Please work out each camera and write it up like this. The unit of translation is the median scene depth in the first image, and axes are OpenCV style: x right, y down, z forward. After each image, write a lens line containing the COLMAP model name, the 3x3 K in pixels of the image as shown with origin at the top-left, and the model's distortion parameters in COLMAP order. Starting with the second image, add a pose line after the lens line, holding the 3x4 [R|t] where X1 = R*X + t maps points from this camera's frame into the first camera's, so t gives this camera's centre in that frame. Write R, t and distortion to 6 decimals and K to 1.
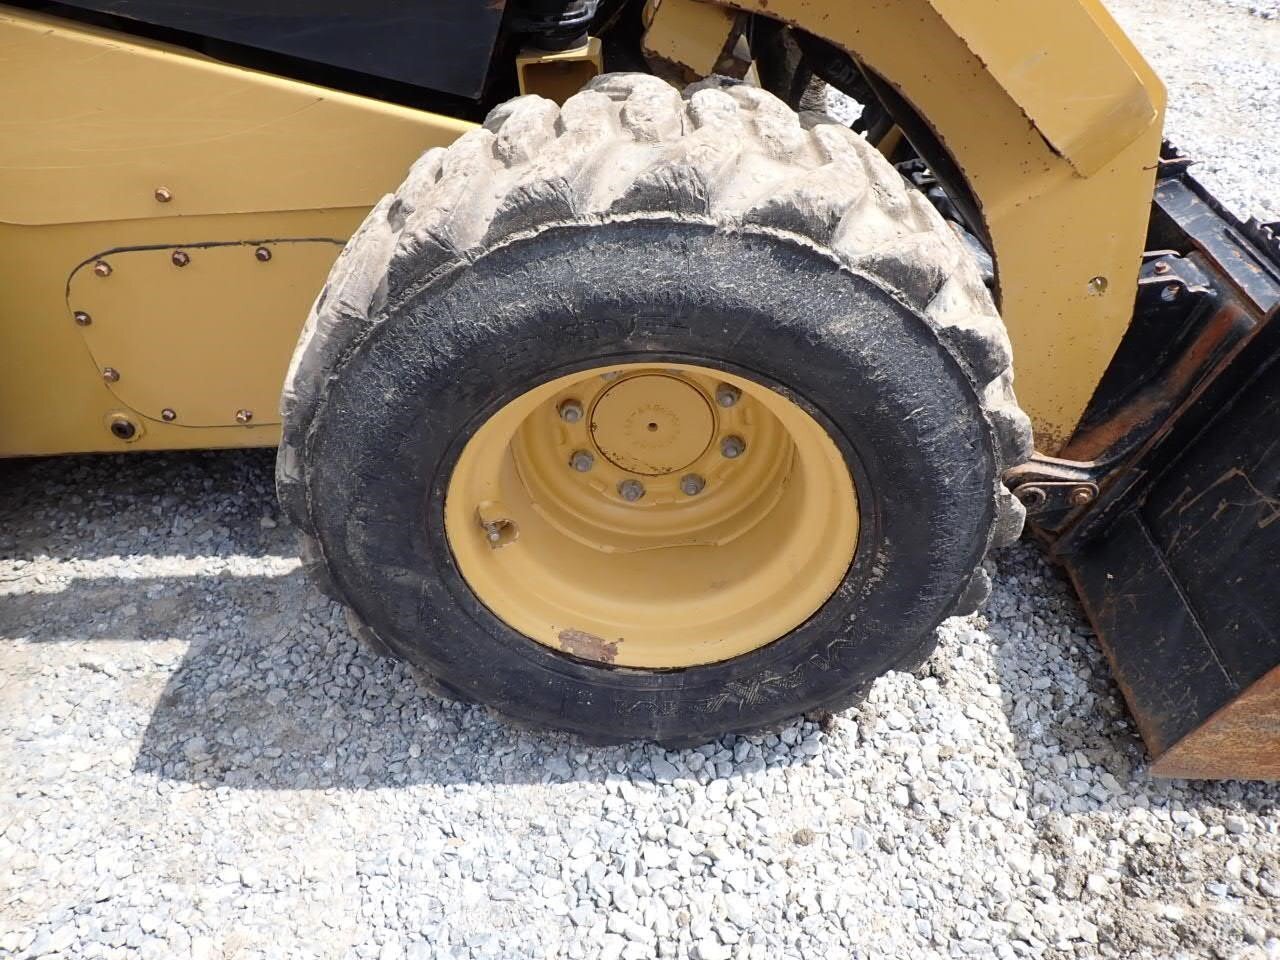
lens RADIAL K [[957.4, 0, 637.6], [0, 957.4, 506.0], [0, 0, 1]] dist [-0.007903, 0.007940]
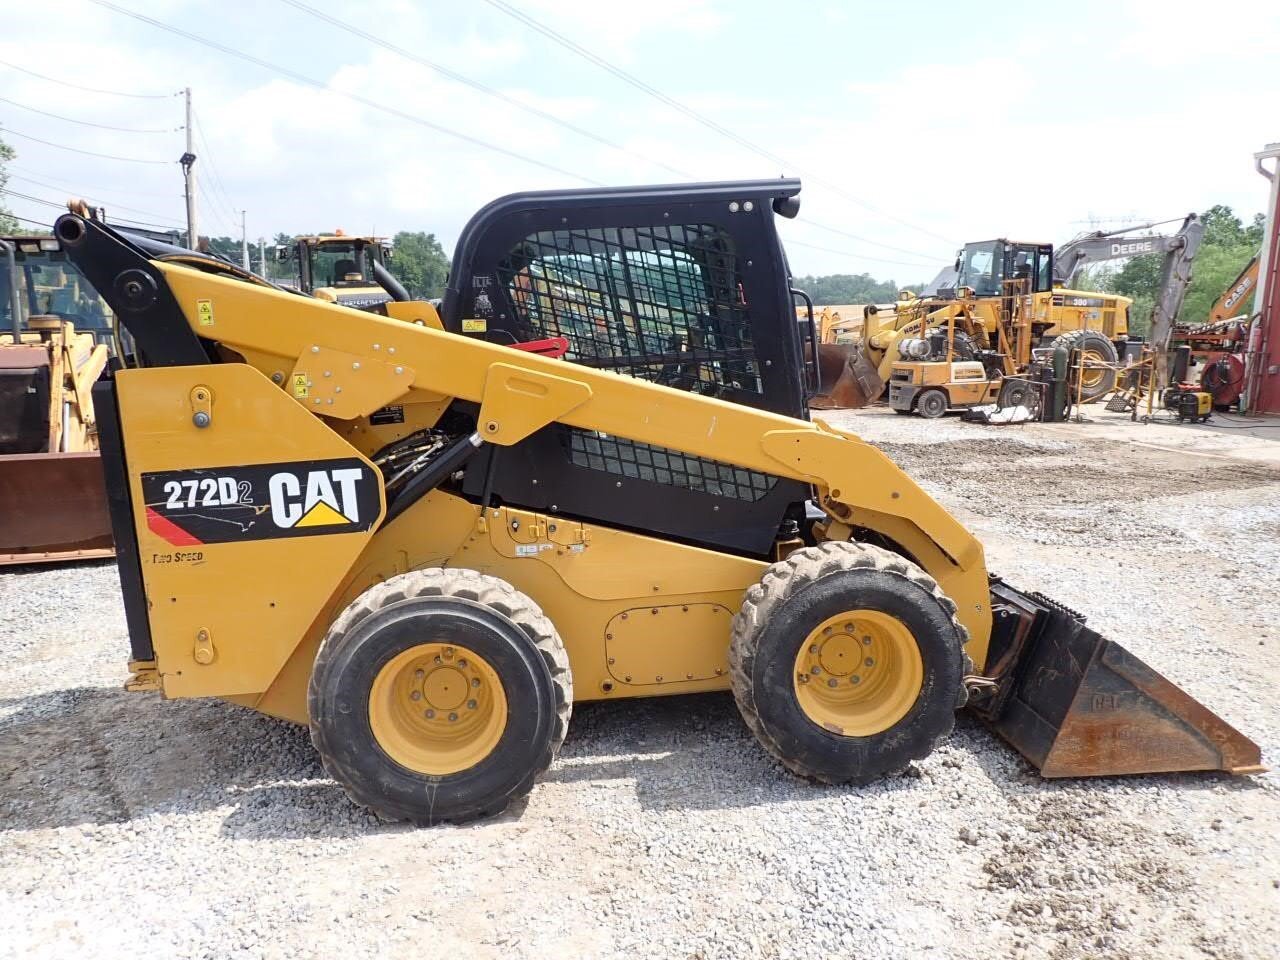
lens RADIAL K [[957.4, 0, 642.0], [0, 957.4, 483.6], [0, 0, 1]] dist [-0.007903, 0.007940]
pose [[0.994657, -0.012753, 0.102444, -0.776747], [0.065485, 0.845082, -0.530611, 0.867844], [-0.079807, 0.534485, 0.841402, -1.471032]]
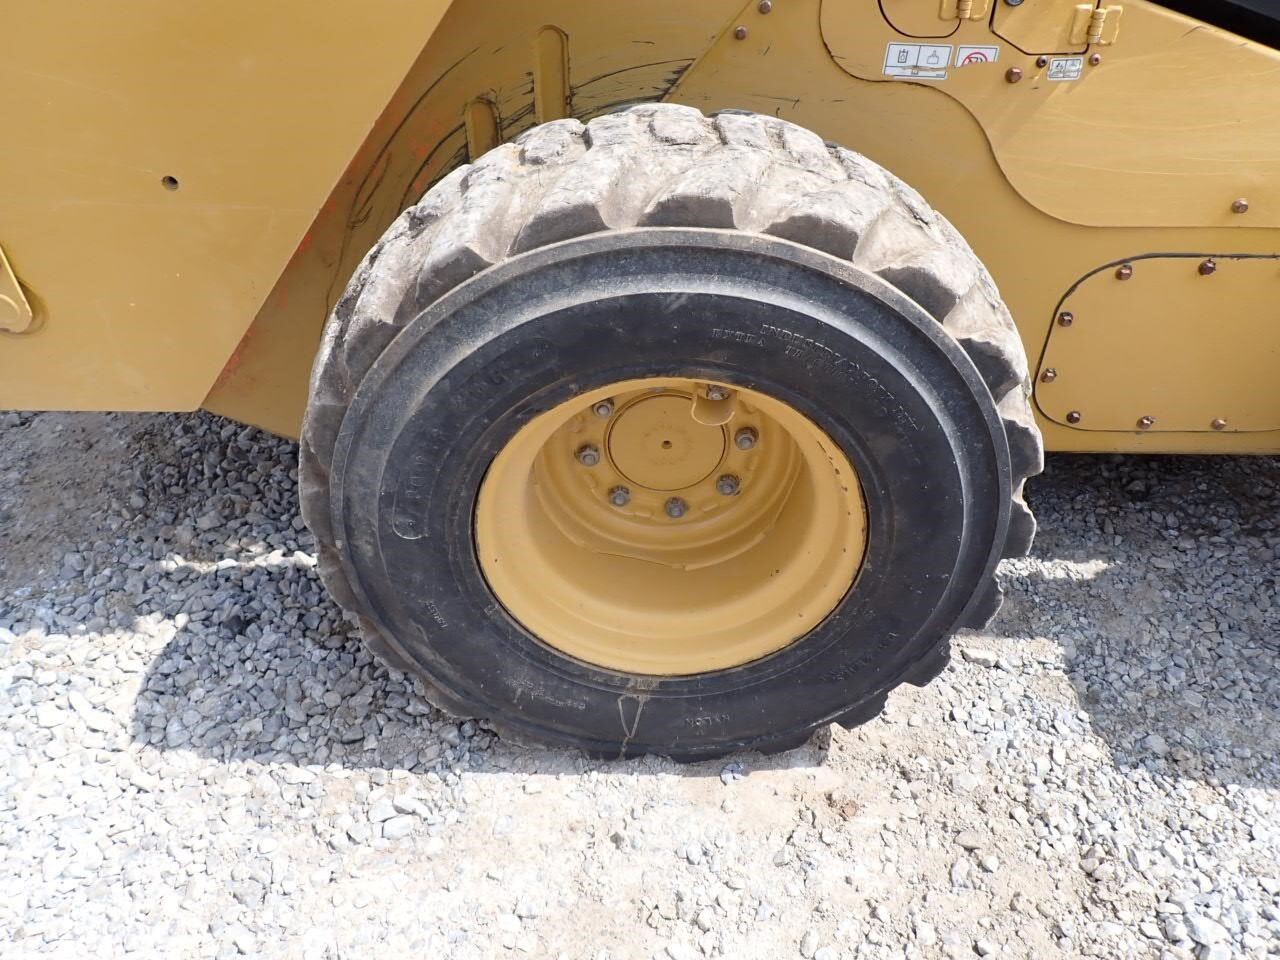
lens RADIAL K [[957.4, 0, 642.7], [0, 957.4, 496.9], [0, 0, 1]] dist [-0.007903, 0.007940]
pose [[0.997334, 0.040977, 0.060384, -1.116821], [-0.039522, 0.998904, -0.025095, 0.036981], [-0.061346, 0.022641, 0.997860, 0.017442]]
